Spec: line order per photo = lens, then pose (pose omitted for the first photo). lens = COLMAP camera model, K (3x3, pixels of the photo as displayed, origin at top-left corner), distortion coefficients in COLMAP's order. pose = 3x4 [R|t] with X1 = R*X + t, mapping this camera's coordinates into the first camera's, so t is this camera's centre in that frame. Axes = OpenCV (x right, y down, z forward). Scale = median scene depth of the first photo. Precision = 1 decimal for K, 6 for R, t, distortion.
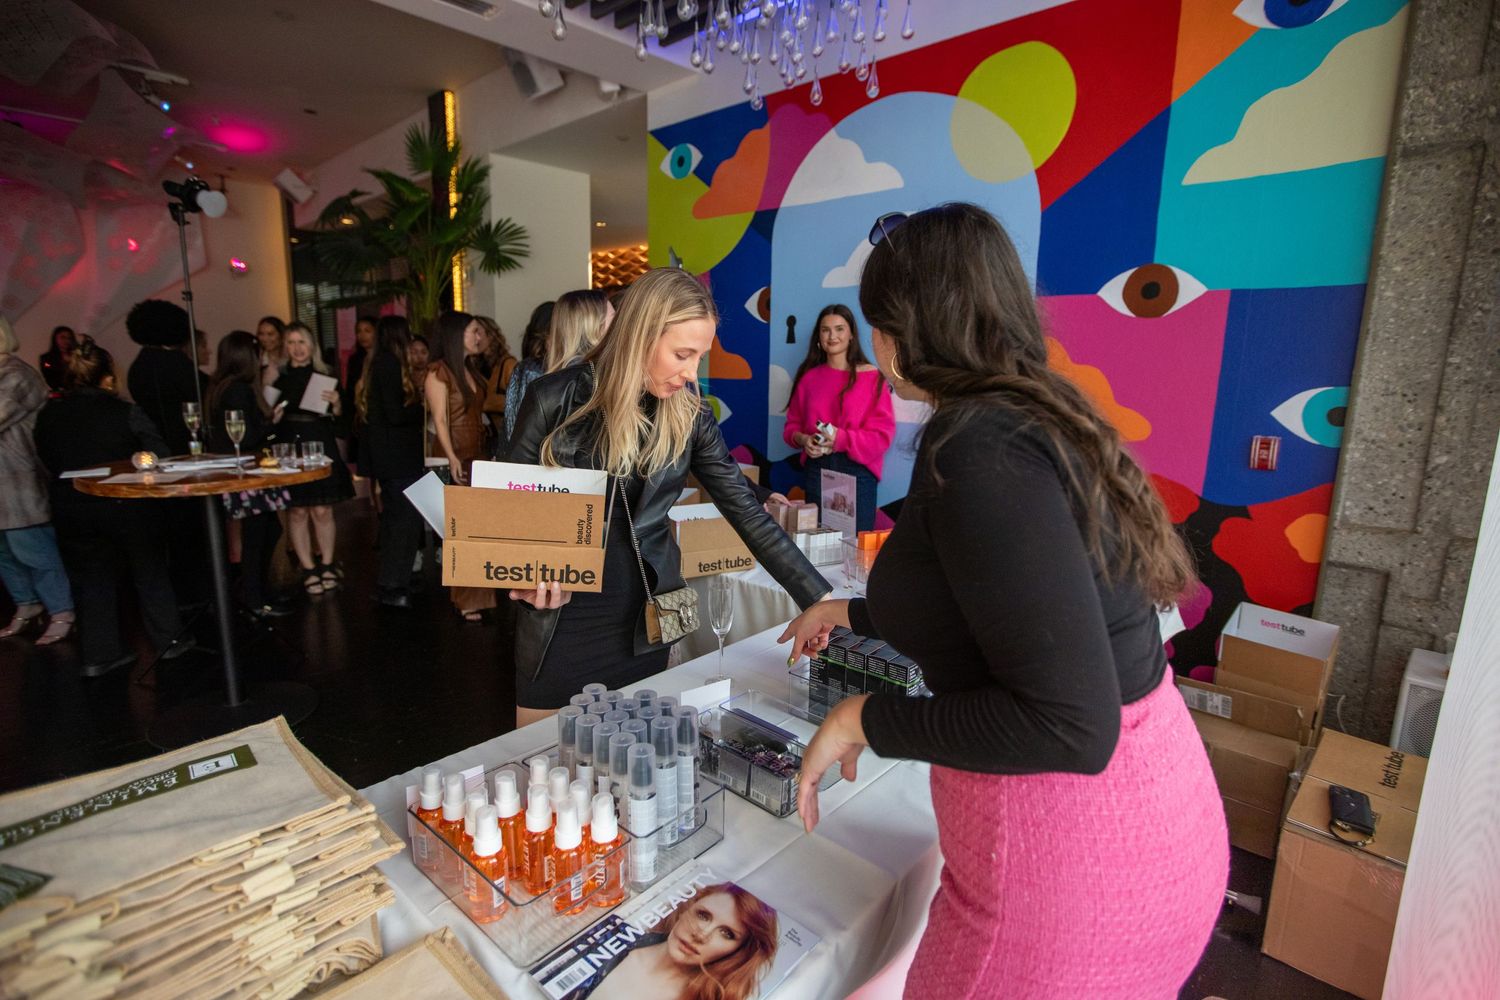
lens RADIAL K [[737.8, 0, 748.6], [0, 737.8, 489.5], [0, 0, 1]] dist [-0.000742, -0.001038]
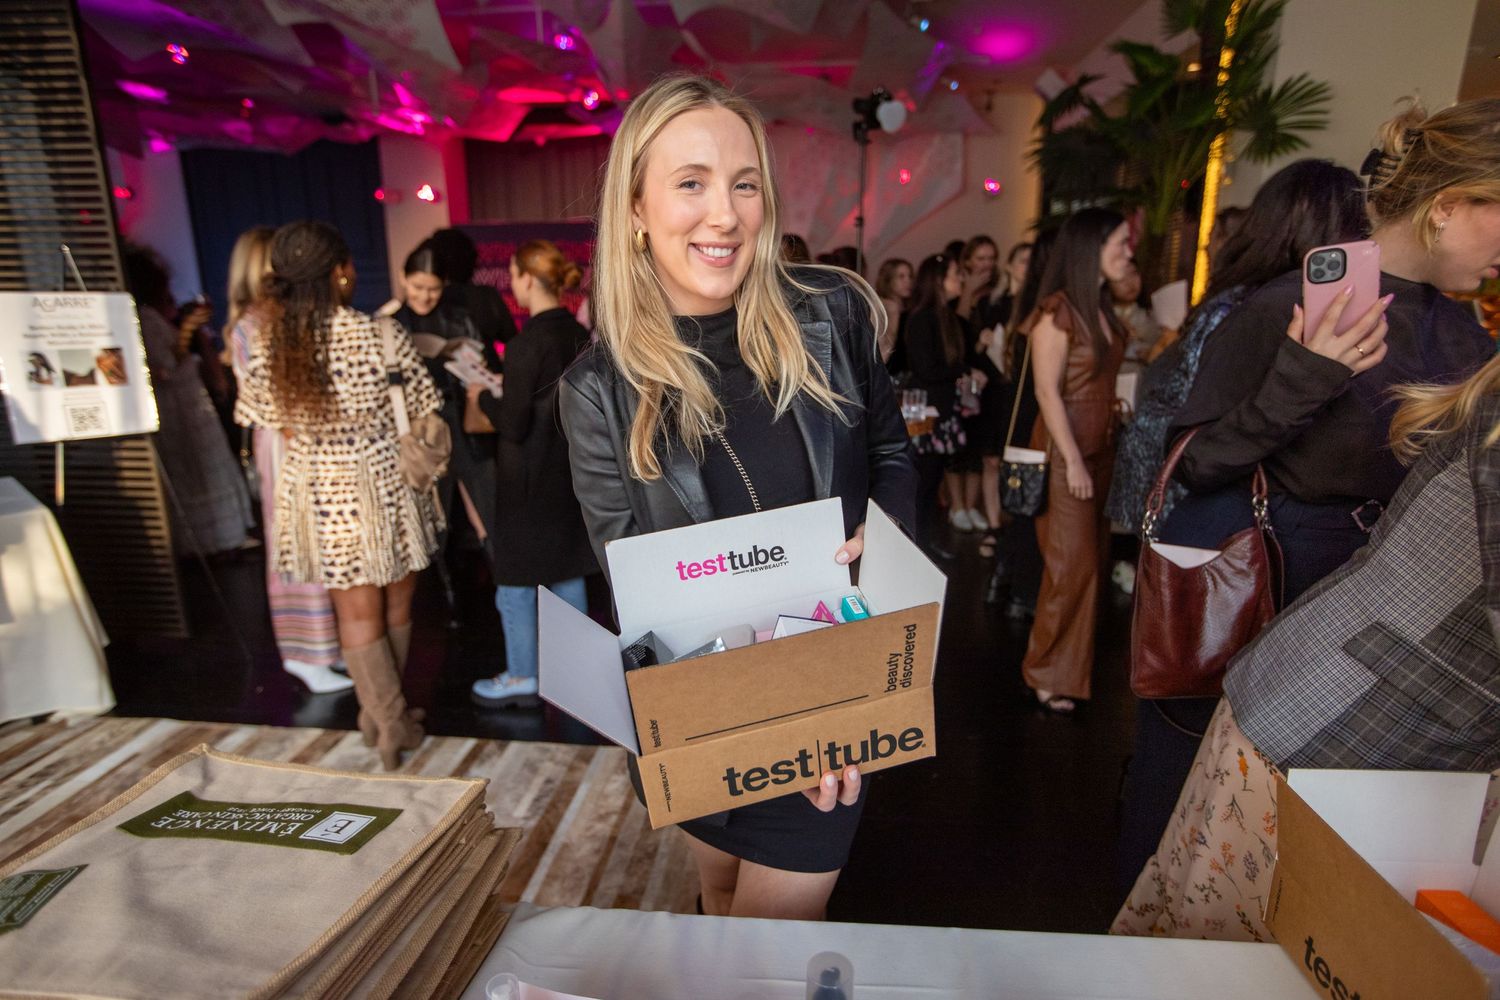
lens RADIAL K [[847.9, 0, 744.8], [0, 847.9, 490.7], [0, 0, 1]] dist [-0.009772, 0.002071]
pose [[0.607216, 0.175622, -0.774884, 0.053899], [-0.127924, 0.984151, 0.122807, -0.046233], [0.784171, 0.024556, 0.620059, 0.260309]]
